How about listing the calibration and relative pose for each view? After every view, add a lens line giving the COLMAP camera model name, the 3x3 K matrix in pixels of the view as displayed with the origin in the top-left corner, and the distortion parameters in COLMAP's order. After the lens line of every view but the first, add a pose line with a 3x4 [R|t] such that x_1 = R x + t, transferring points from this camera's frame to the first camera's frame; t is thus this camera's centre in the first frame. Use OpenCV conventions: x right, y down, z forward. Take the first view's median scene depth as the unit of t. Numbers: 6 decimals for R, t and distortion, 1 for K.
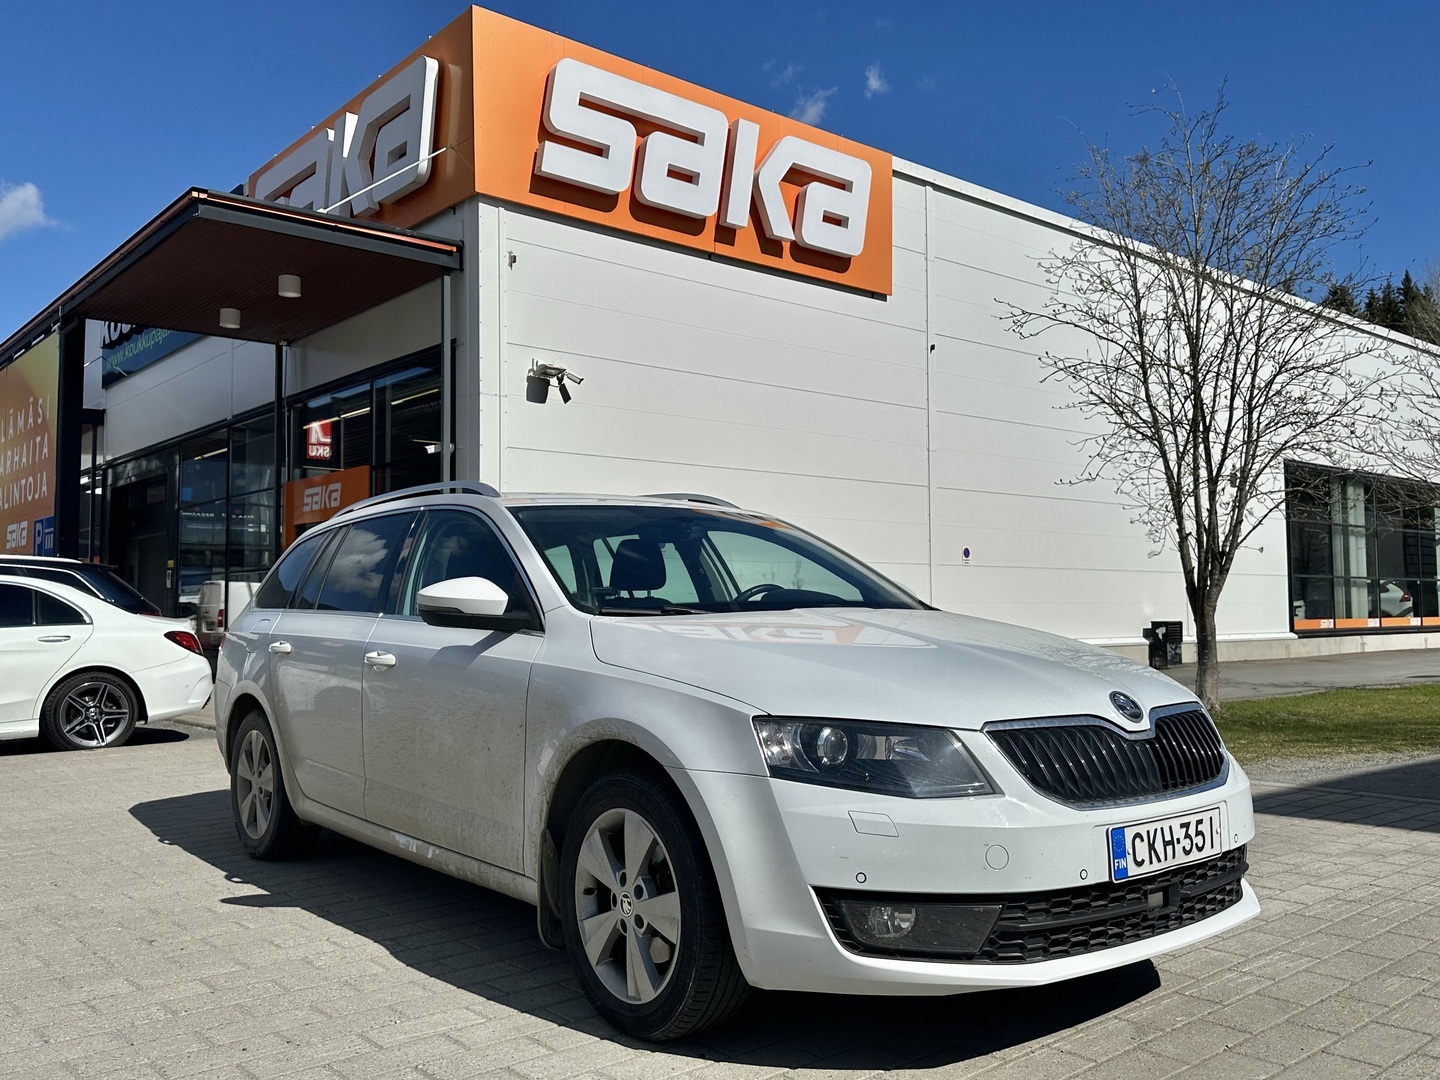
lens RADIAL K [[1234.4, 0, 707.3], [0, 1234.4, 541.6], [0, 0, 1]] dist [-0.006857, -0.003937]
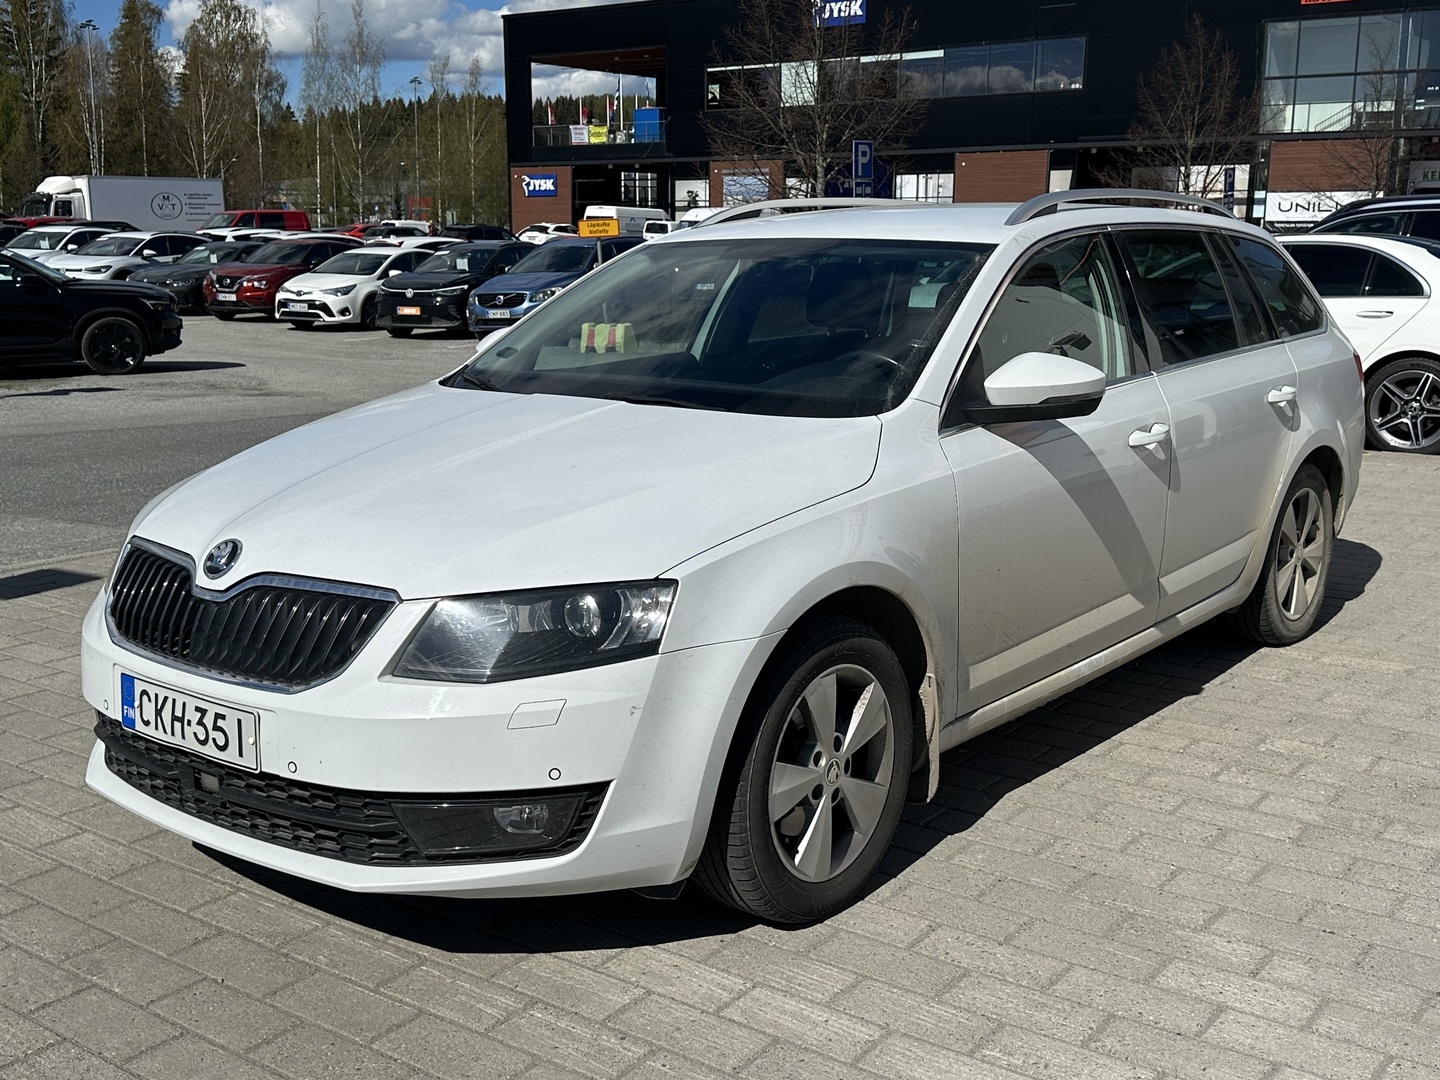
lens RADIAL K [[1563.7, 0, 712.7], [0, 1563.7, 539.3], [0, 0, 1]] dist [0.040774, 0.000000]
pose [[0.212344, 0.193297, -0.957886, 1.456441], [0.060744, 0.975734, 0.210364, -0.081454], [0.975305, -0.102856, 0.195450, 1.152025]]
